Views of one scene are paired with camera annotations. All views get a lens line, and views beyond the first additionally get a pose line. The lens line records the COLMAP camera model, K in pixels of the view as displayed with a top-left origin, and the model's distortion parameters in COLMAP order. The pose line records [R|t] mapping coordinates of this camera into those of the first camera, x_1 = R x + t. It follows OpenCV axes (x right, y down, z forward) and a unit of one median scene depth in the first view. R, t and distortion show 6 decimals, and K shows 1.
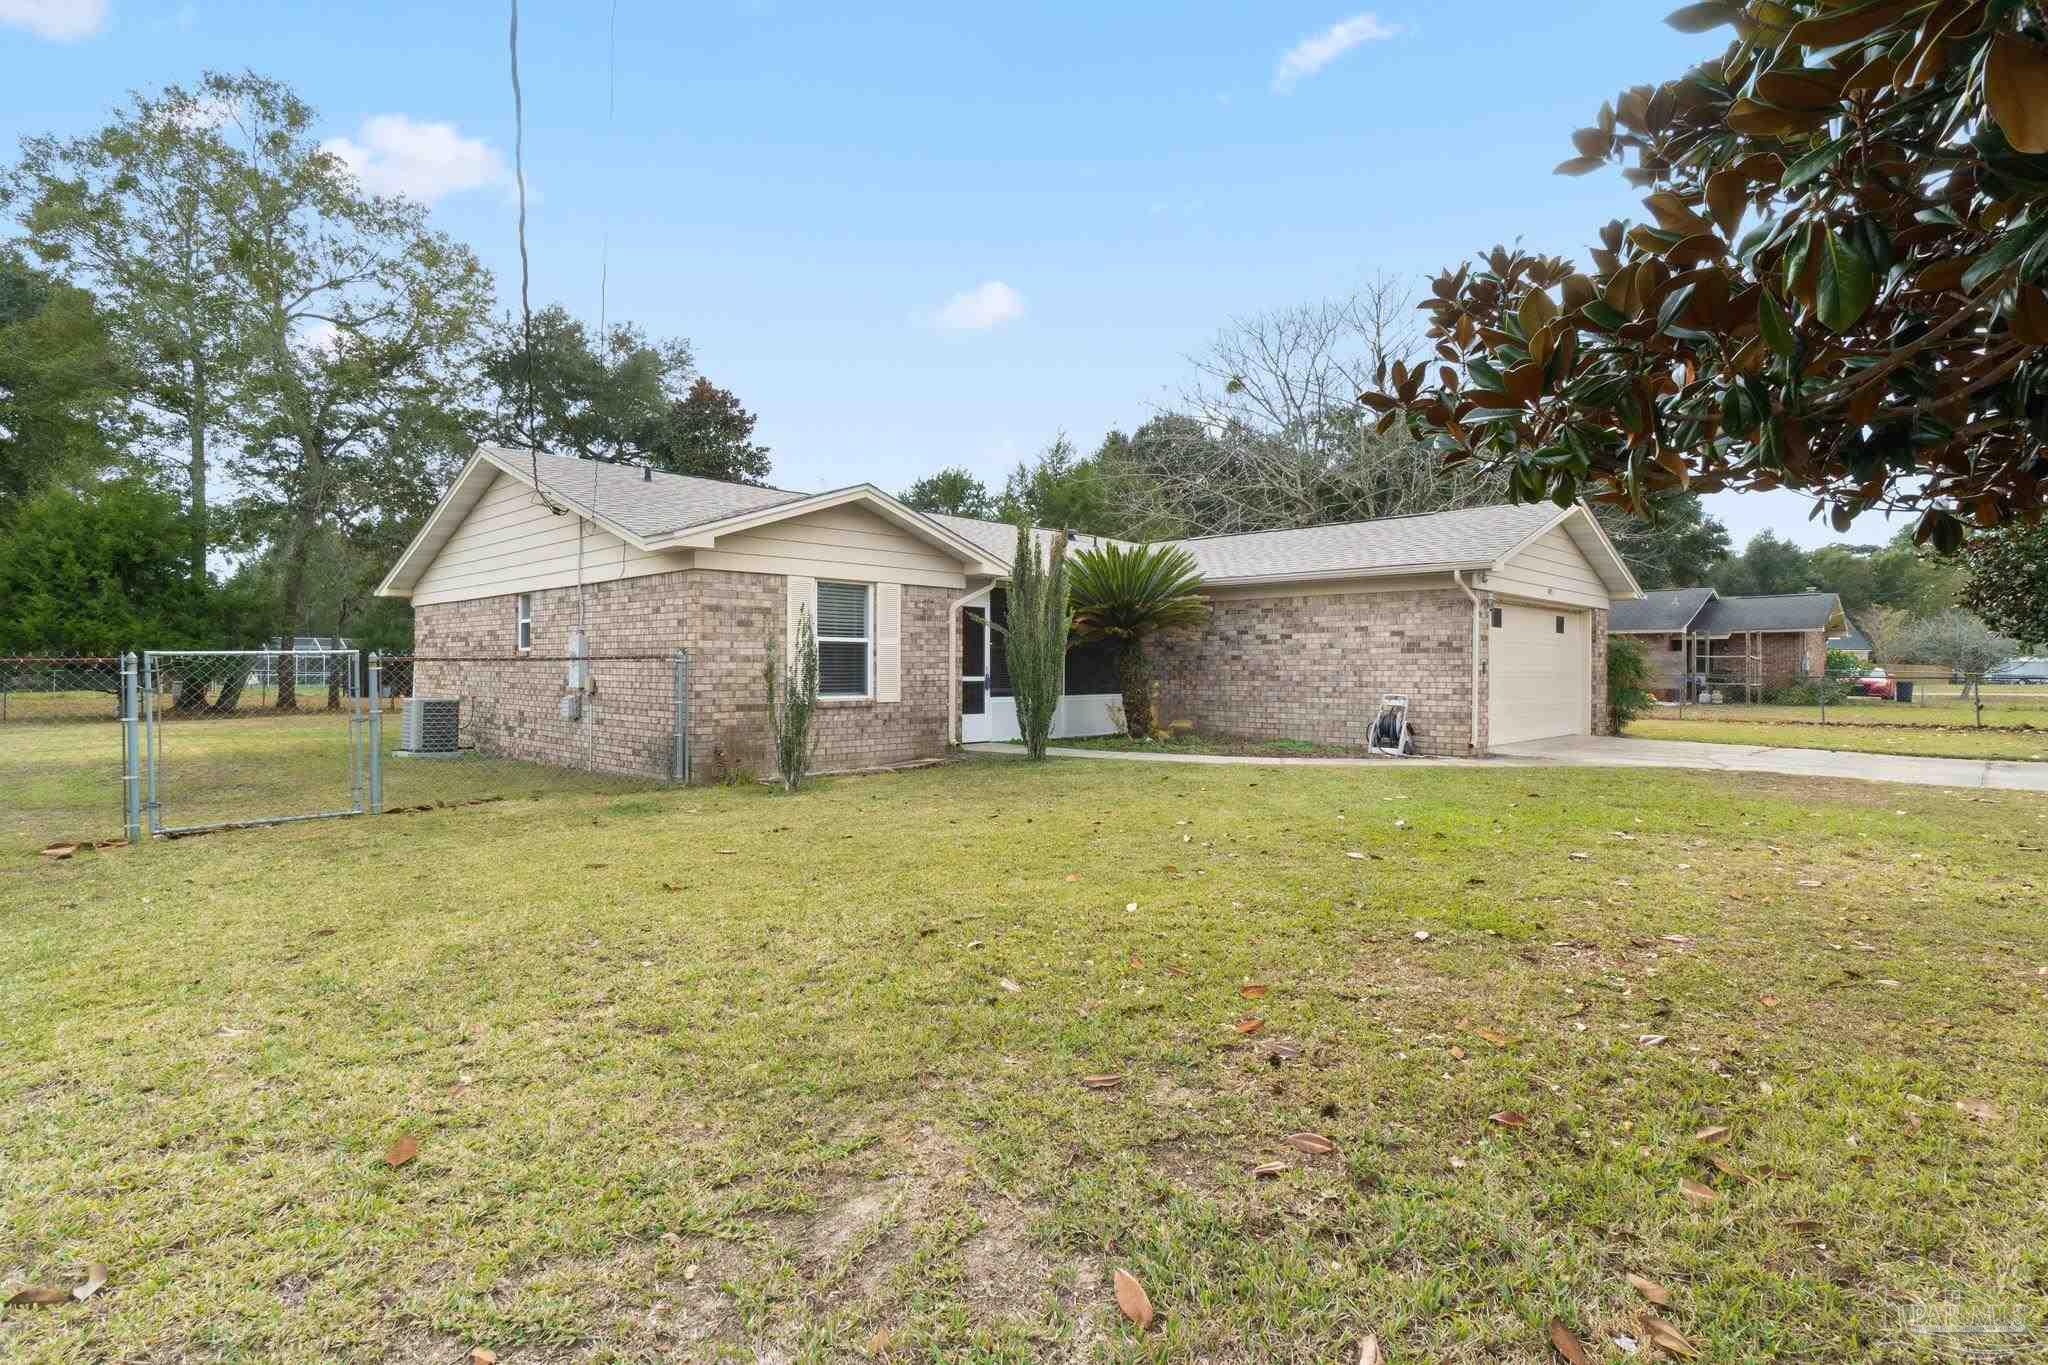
lens RADIAL K [[947.4, 0, 1021.7], [0, 947.4, 679.5], [0, 0, 1]] dist [-0.001049, -0.000008]
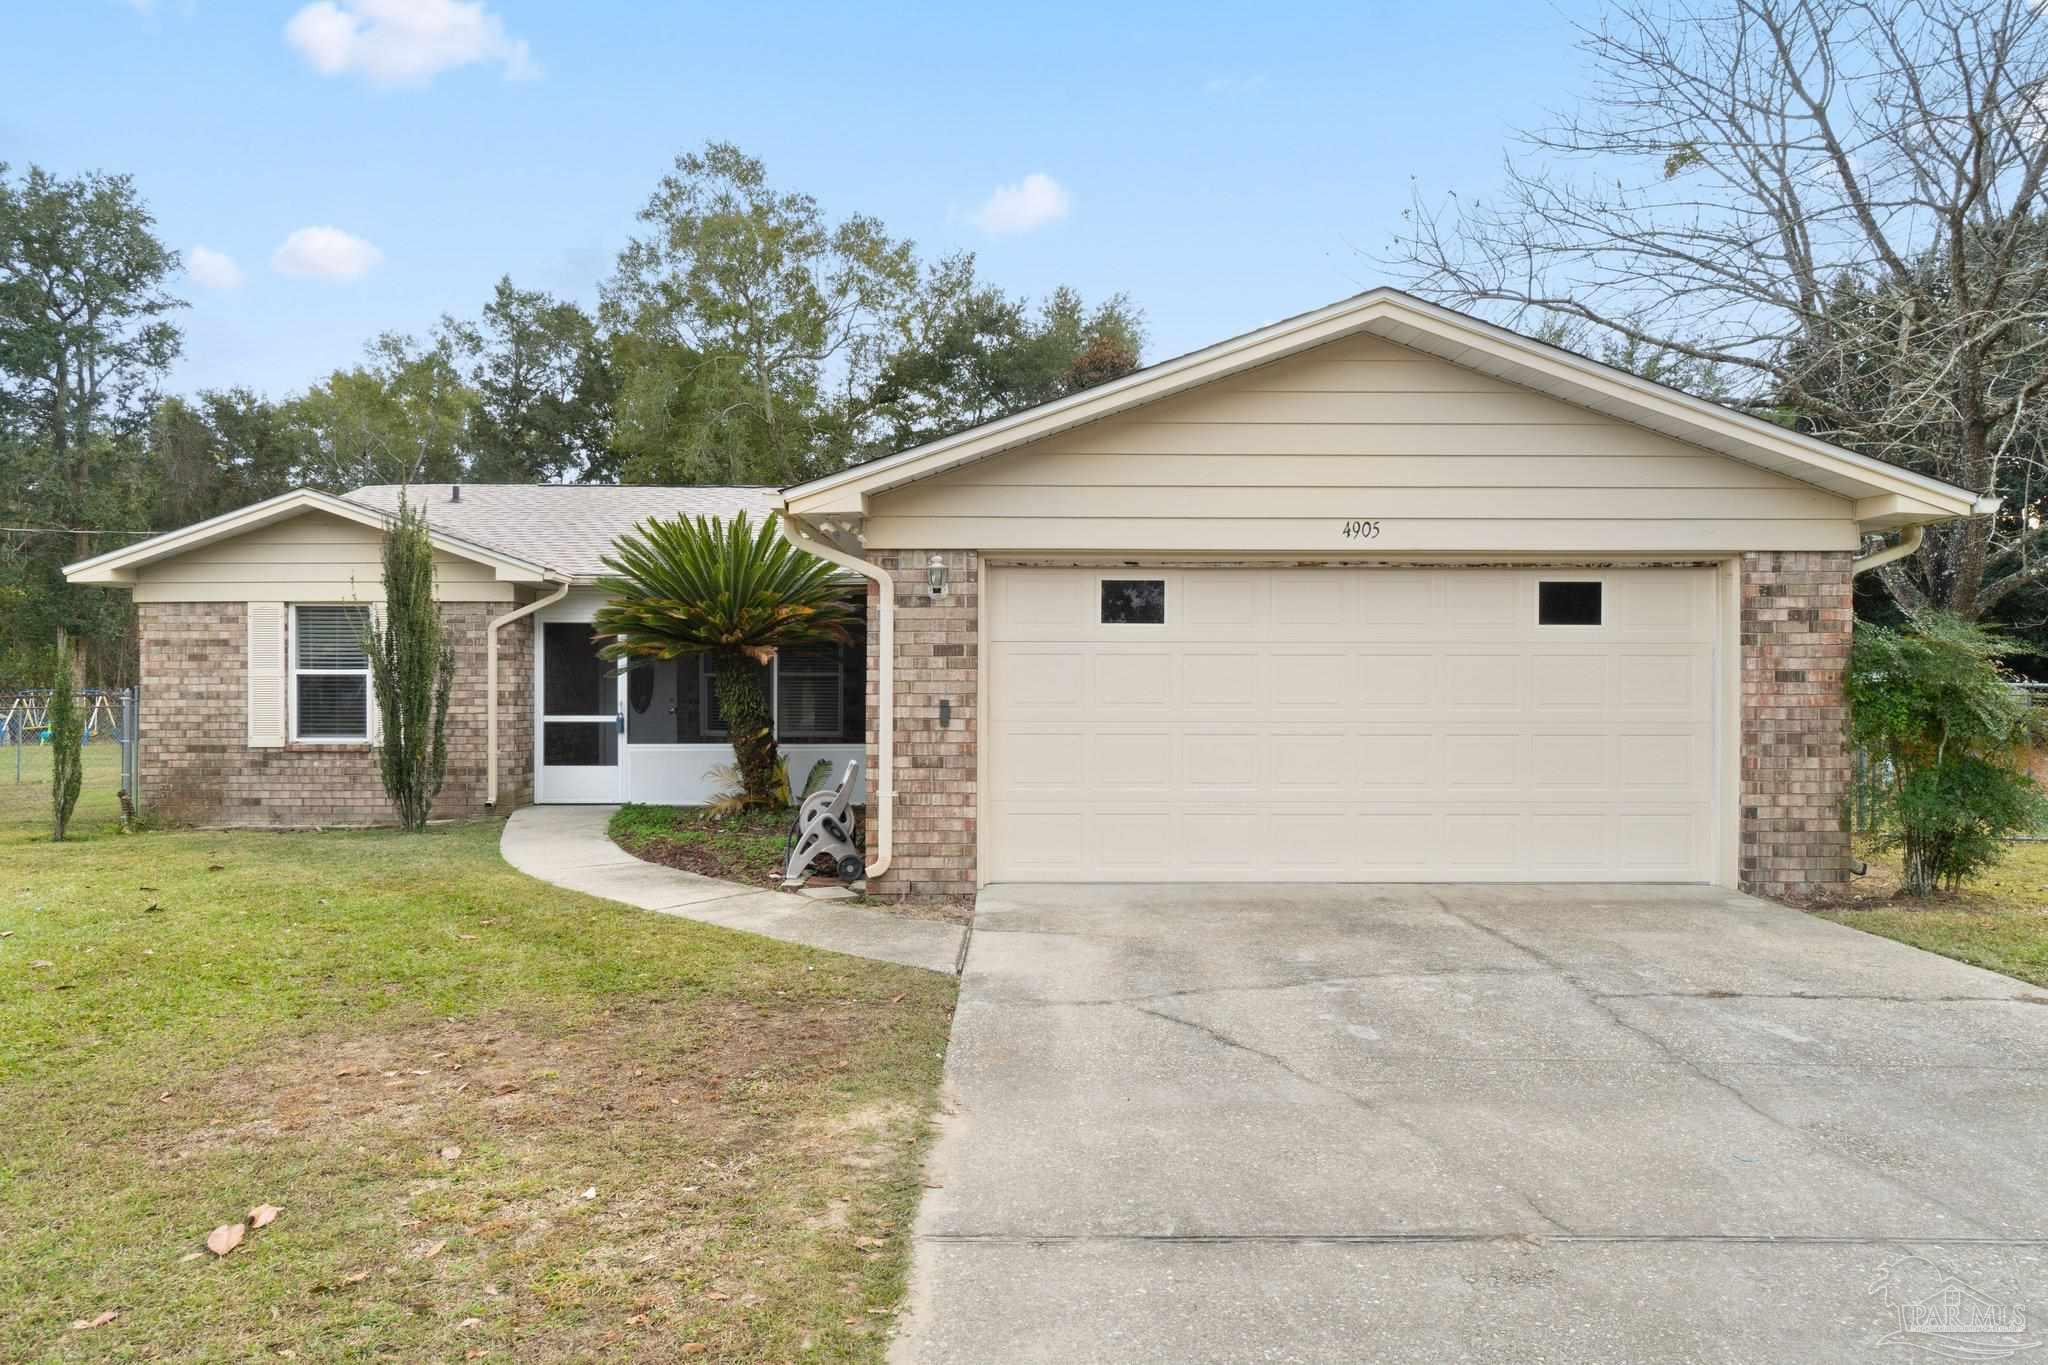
lens RADIAL K [[1260.6, 0, 1022.9], [0, 1260.6, 687.1], [0, 0, 1]] dist [-0.000513, 0.000265]
pose [[0.718555, -0.000605, -0.695470, 1.136907], [-0.006549, 0.999949, -0.007636, -0.026130], [0.695439, 0.010041, 0.718515, 0.673021]]
